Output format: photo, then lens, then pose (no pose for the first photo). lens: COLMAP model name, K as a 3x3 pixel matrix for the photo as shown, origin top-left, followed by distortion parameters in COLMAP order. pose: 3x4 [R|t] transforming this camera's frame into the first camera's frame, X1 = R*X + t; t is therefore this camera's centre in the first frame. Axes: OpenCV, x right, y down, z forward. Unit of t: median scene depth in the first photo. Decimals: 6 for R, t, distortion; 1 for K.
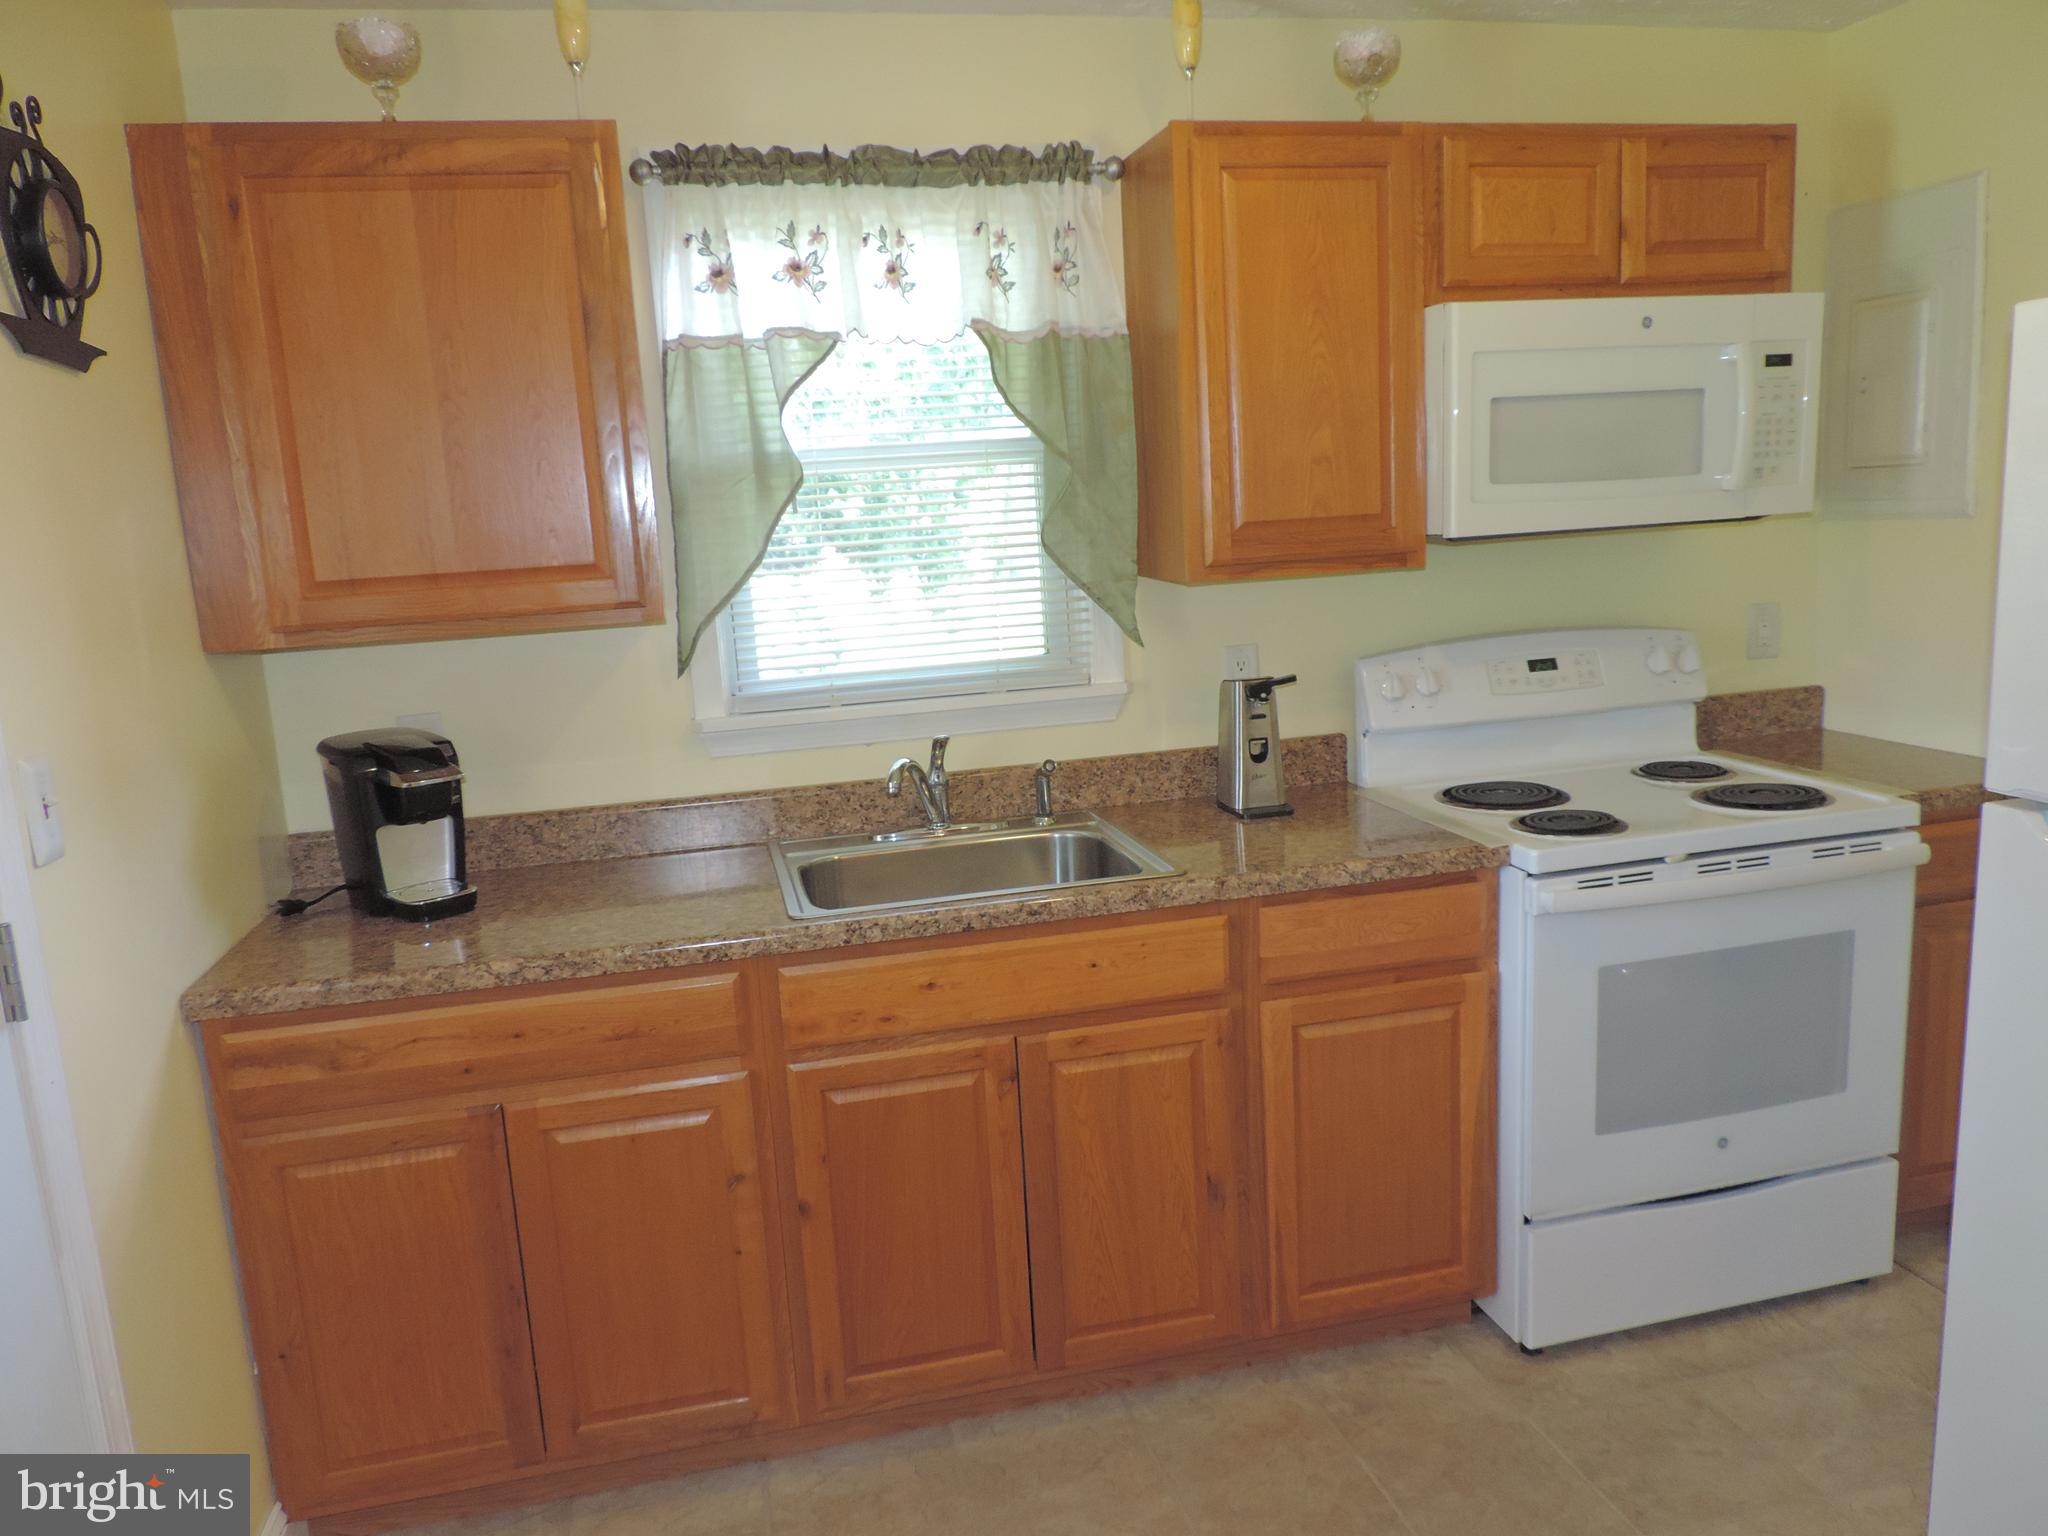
lens RADIAL K [[1452.1, 0, 1026.3], [0, 1452.1, 773.2], [0, 0, 1]] dist [-0.020479, -0.001560]
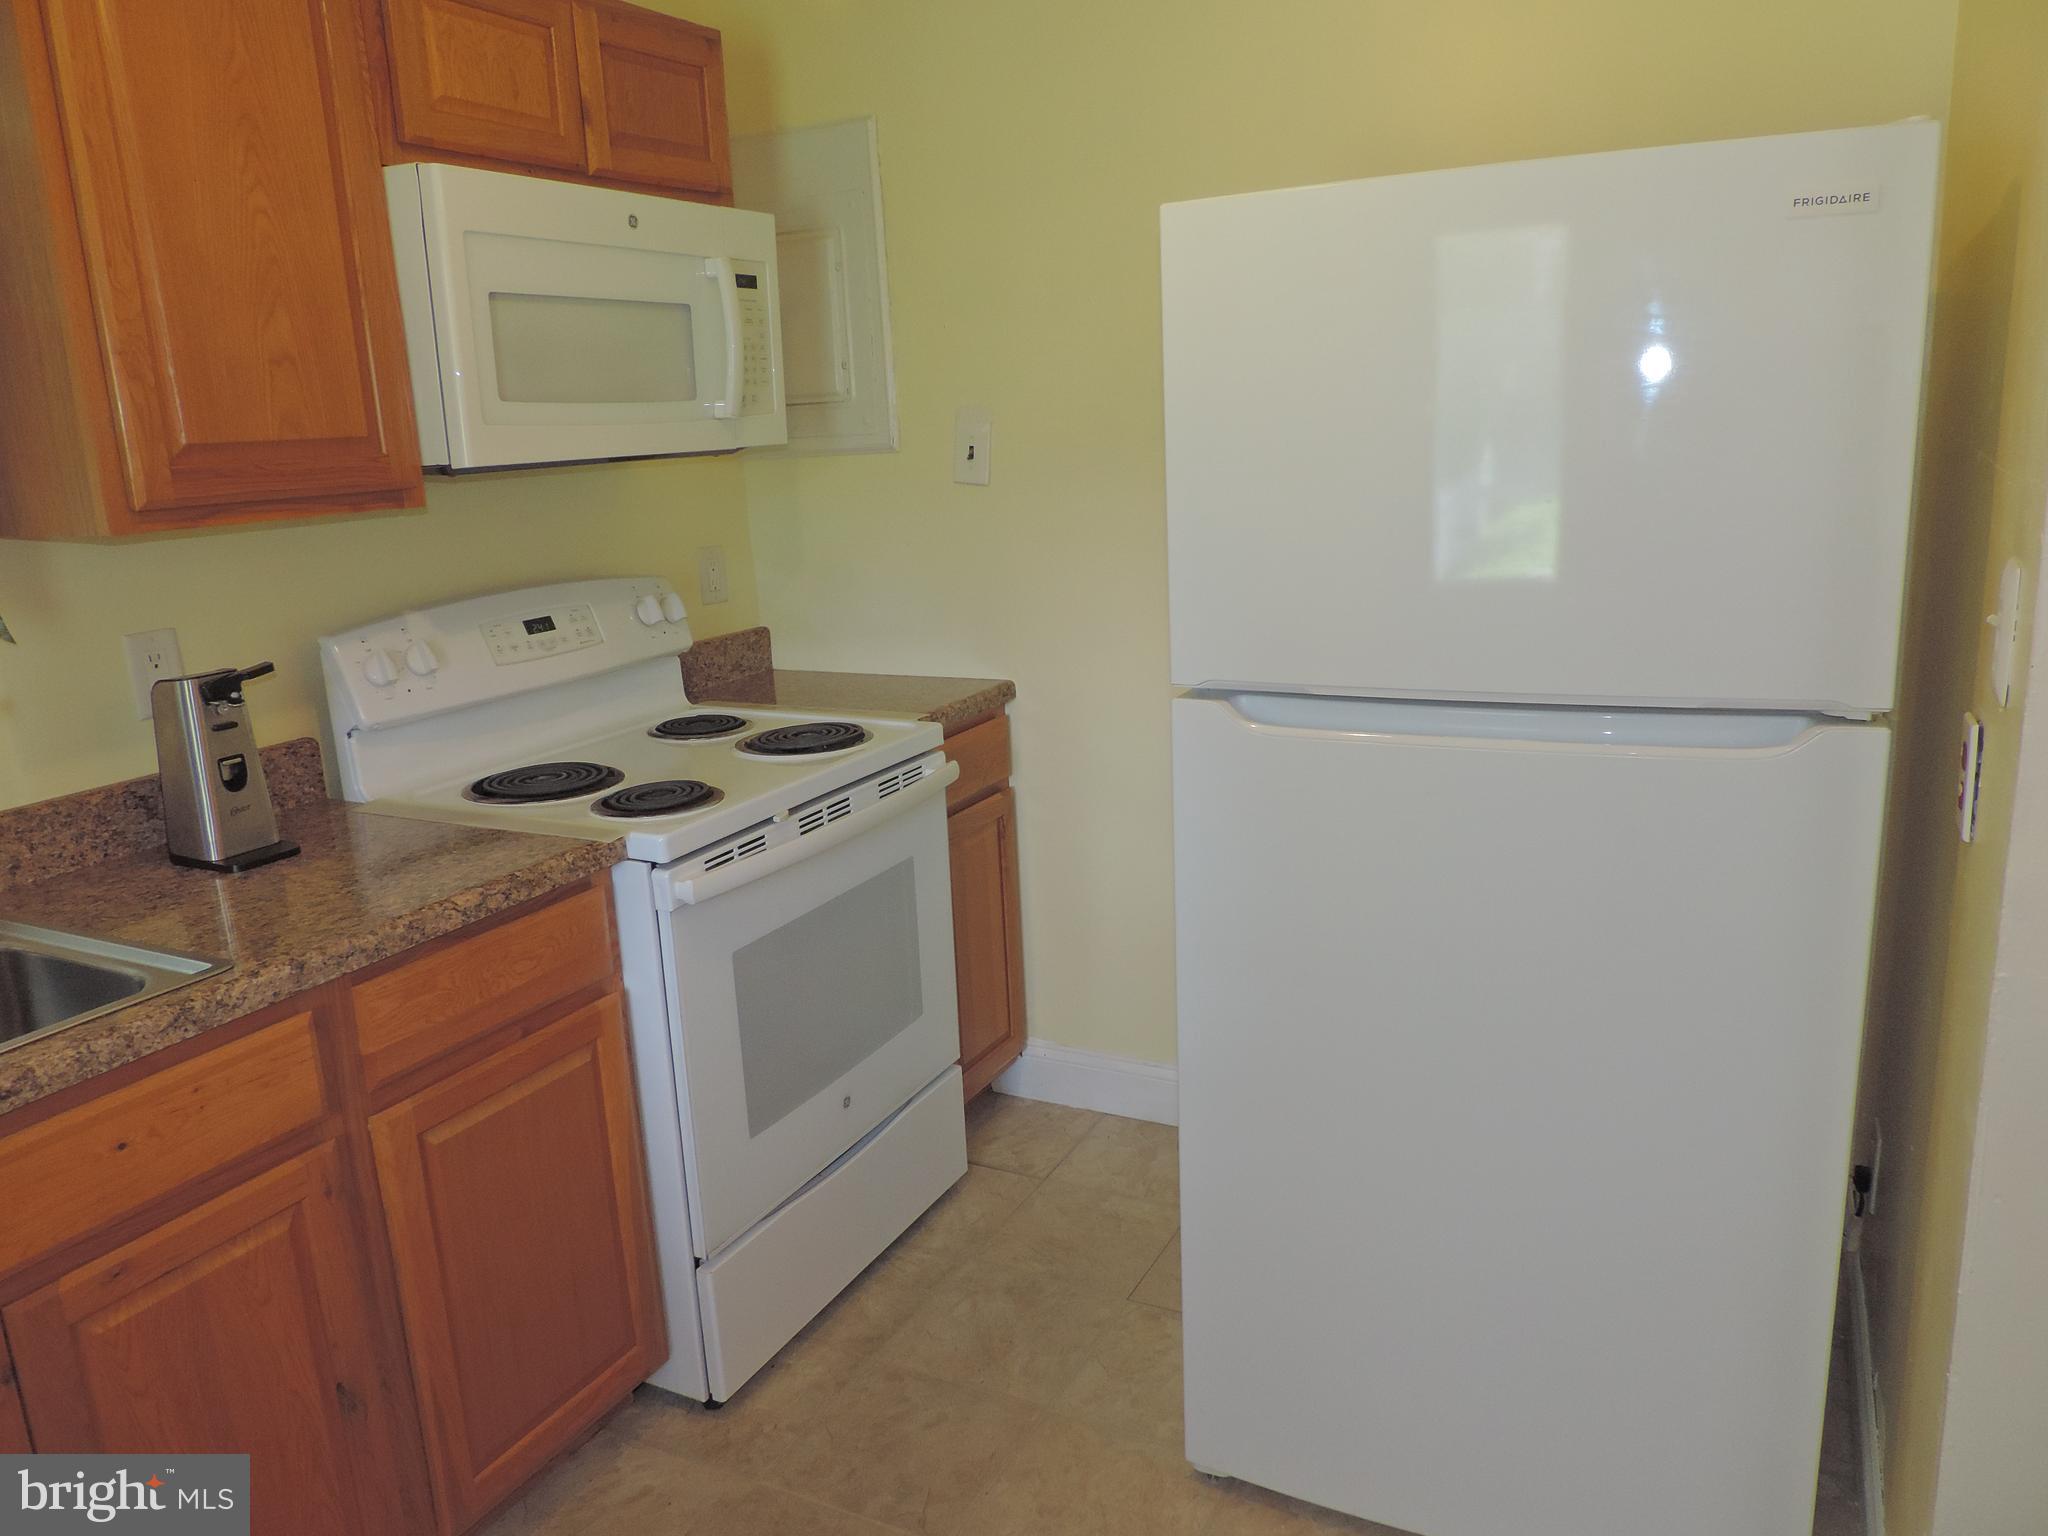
lens RADIAL K [[1452.1, 0, 1015.5], [0, 1452.1, 775.4], [0, 0, 1]] dist [-0.020479, -0.001560]
pose [[0.649751, -0.153232, 0.744543, -0.125931], [0.144109, 0.986540, 0.077275, -0.015350], [-0.746362, 0.057085, 0.663087, 0.268721]]
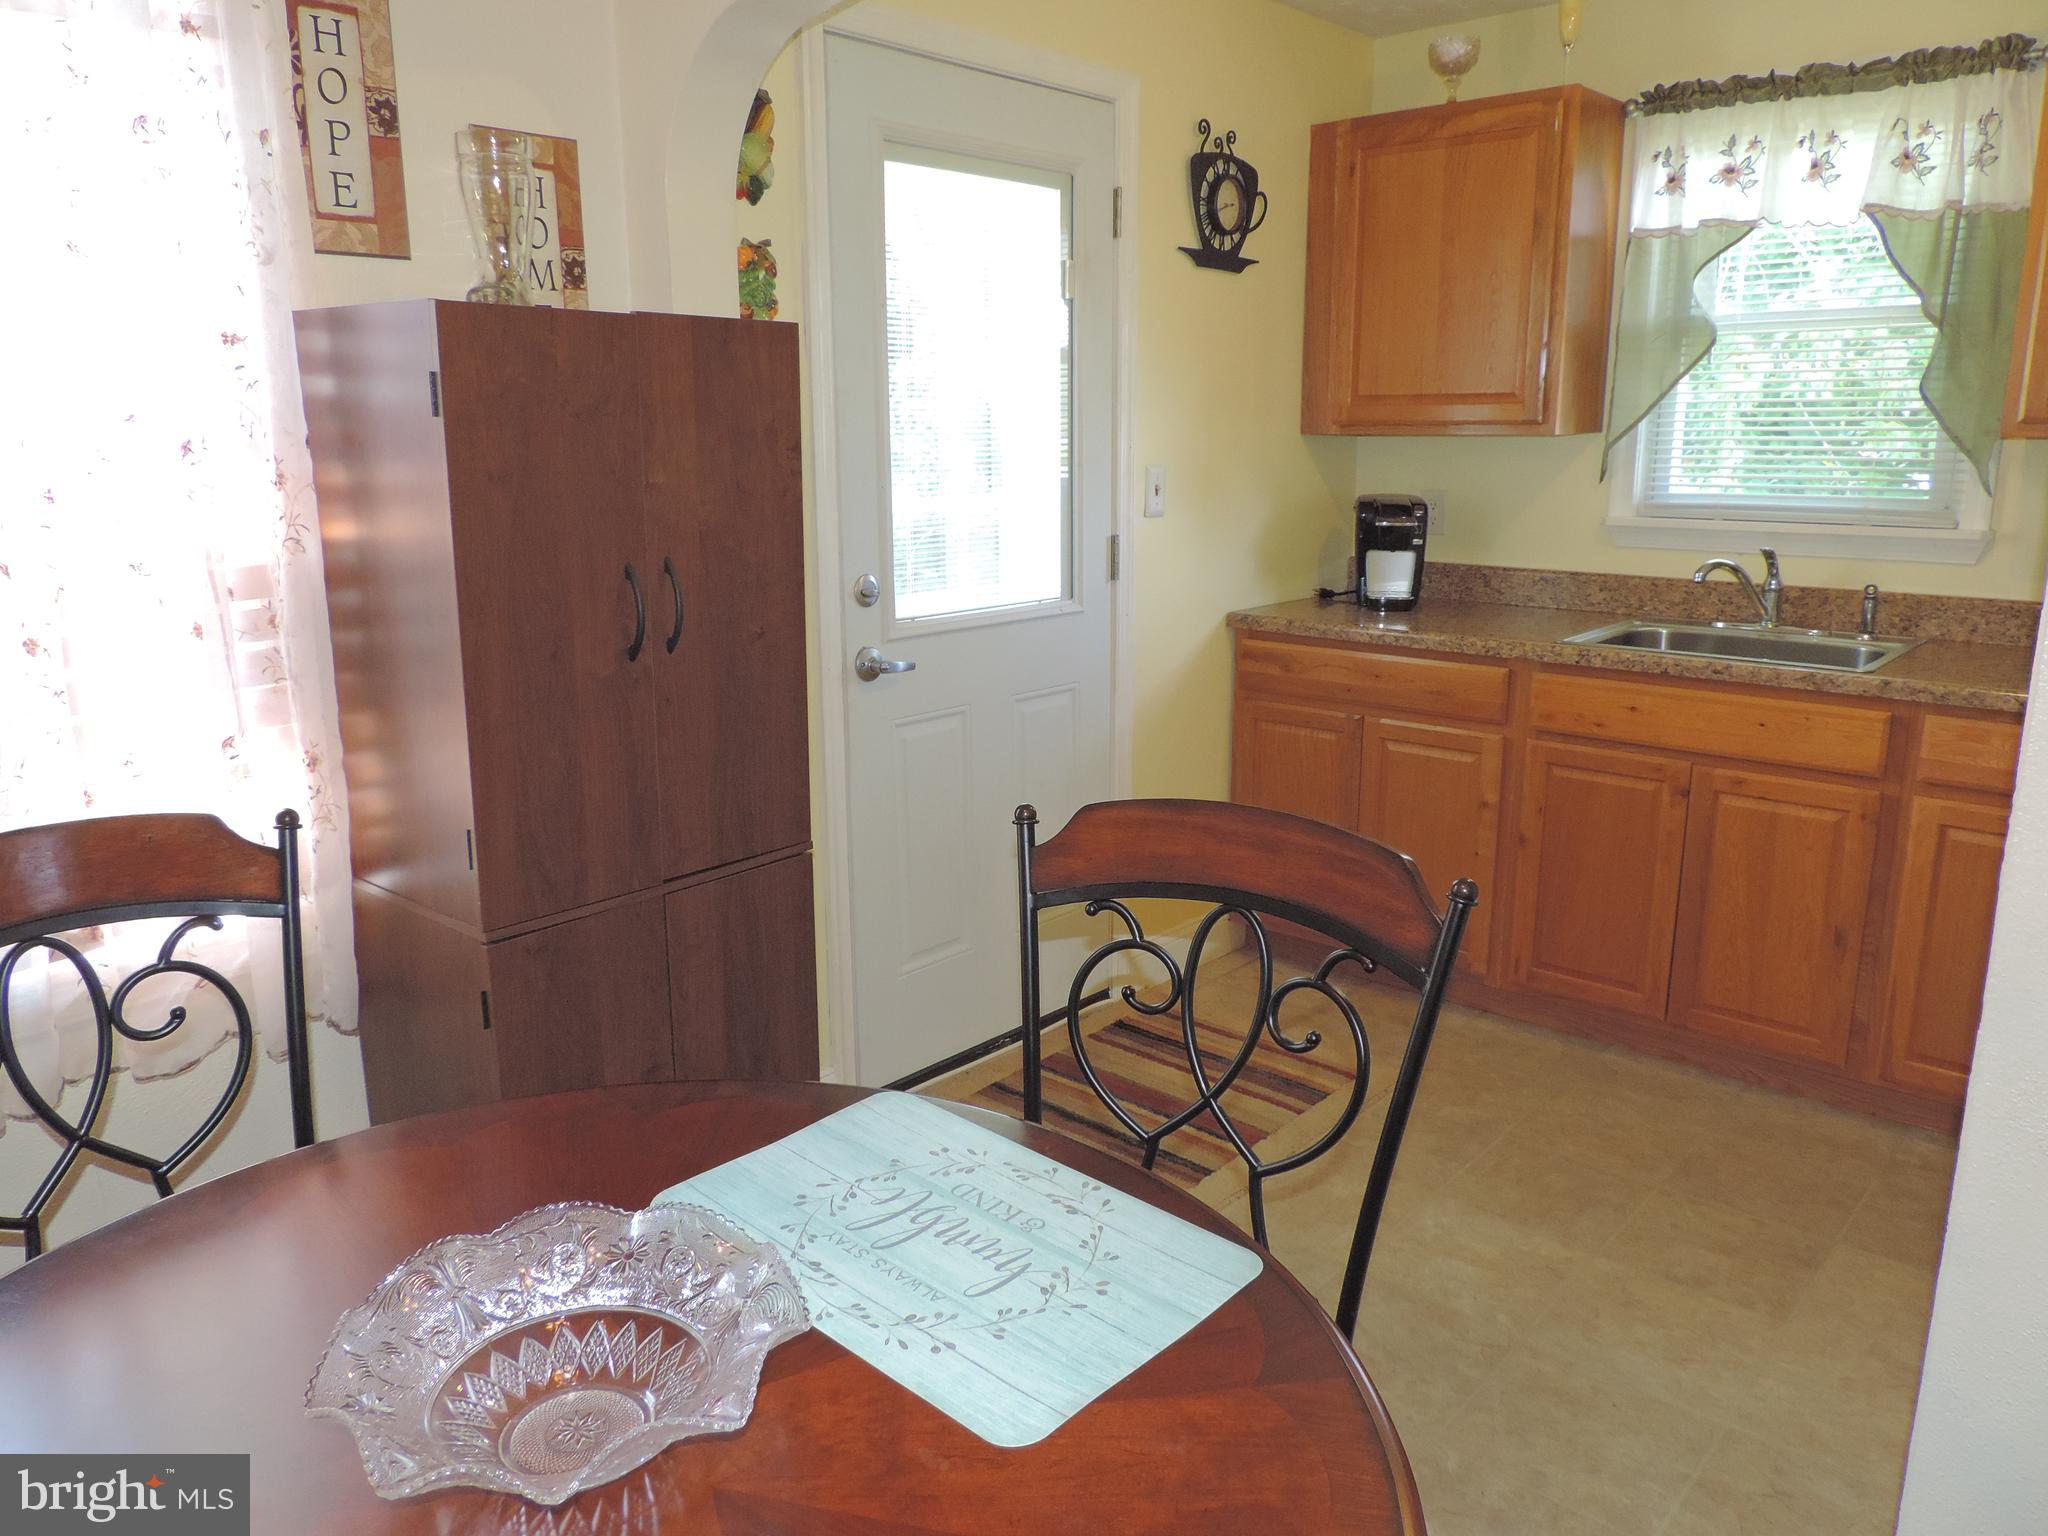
lens RADIAL K [[1452.1, 0, 1030.2], [0, 1452.1, 758.0], [0, 0, 1]] dist [-0.020479, -0.001560]
pose [[0.574379, 0.236510, -0.783678, 0.617787], [-0.169264, 0.970977, 0.168977, 0.049277], [0.800899, 0.035591, 0.597741, -0.254272]]
